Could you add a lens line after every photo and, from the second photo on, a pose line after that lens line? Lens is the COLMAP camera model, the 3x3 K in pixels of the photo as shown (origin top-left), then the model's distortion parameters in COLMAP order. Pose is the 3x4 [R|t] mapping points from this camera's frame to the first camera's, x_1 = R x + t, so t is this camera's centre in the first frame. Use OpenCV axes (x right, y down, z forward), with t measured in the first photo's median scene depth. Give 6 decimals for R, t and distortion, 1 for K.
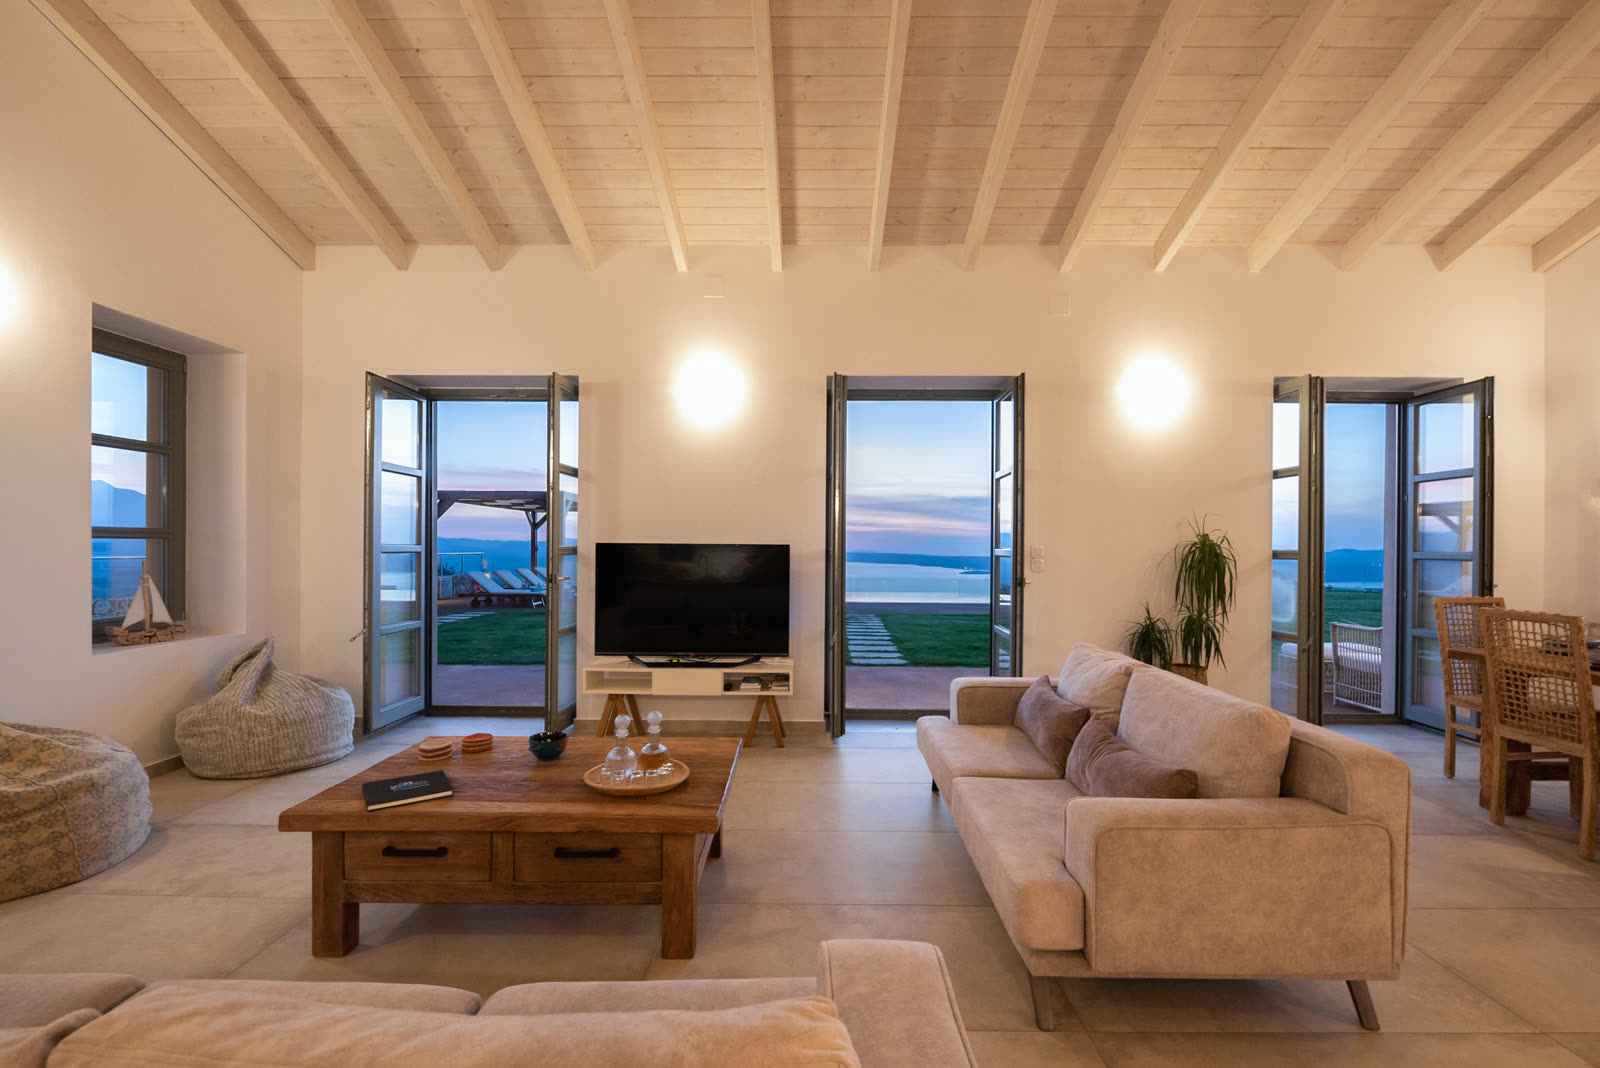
lens RADIAL K [[665.6, 0, 801.6], [0, 665.6, 543.4], [0, 0, 1]] dist [0.000649, -0.003528]
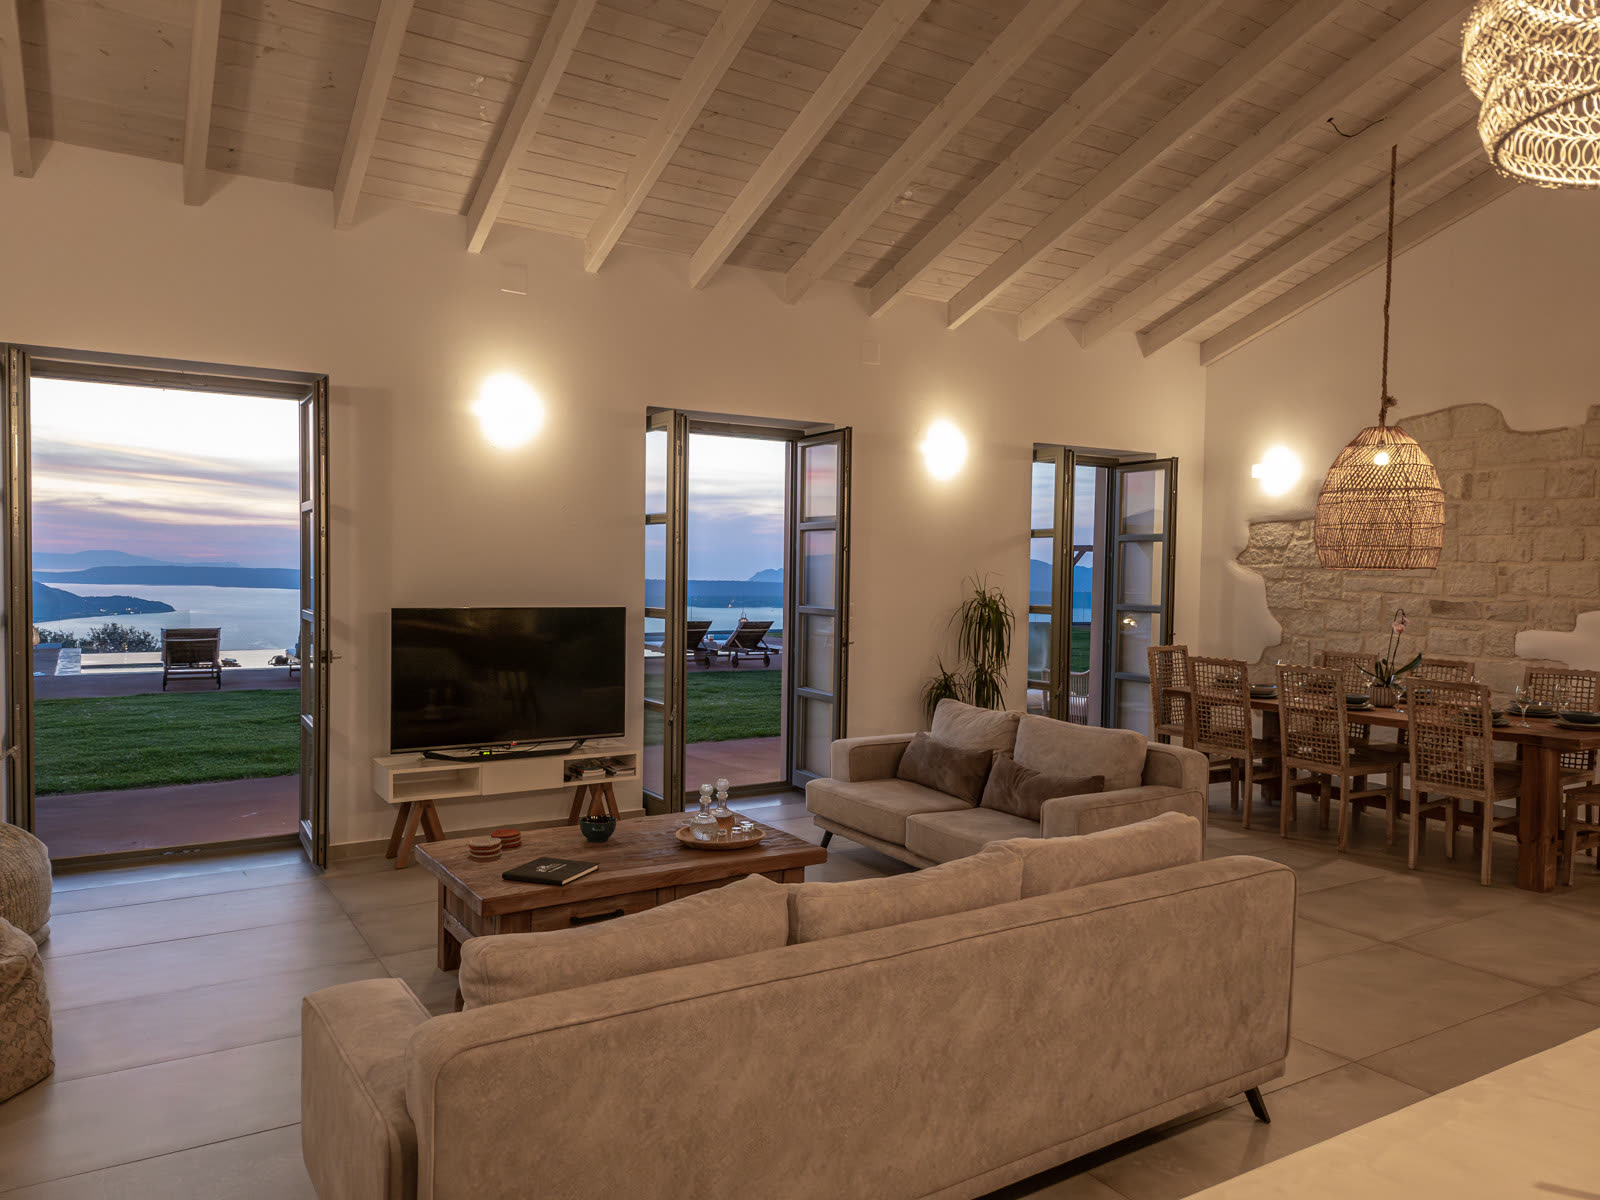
lens RADIAL K [[1110.5, 0, 801.2], [0, 1110.5, 601.7], [0, 0, 1]] dist [0.057601, -0.001126]
pose [[0.845591, -0.010168, 0.533734, -0.593523], [-0.012169, 0.999192, 0.038313, -0.063173], [-0.533692, -0.038892, 0.844784, -0.339053]]
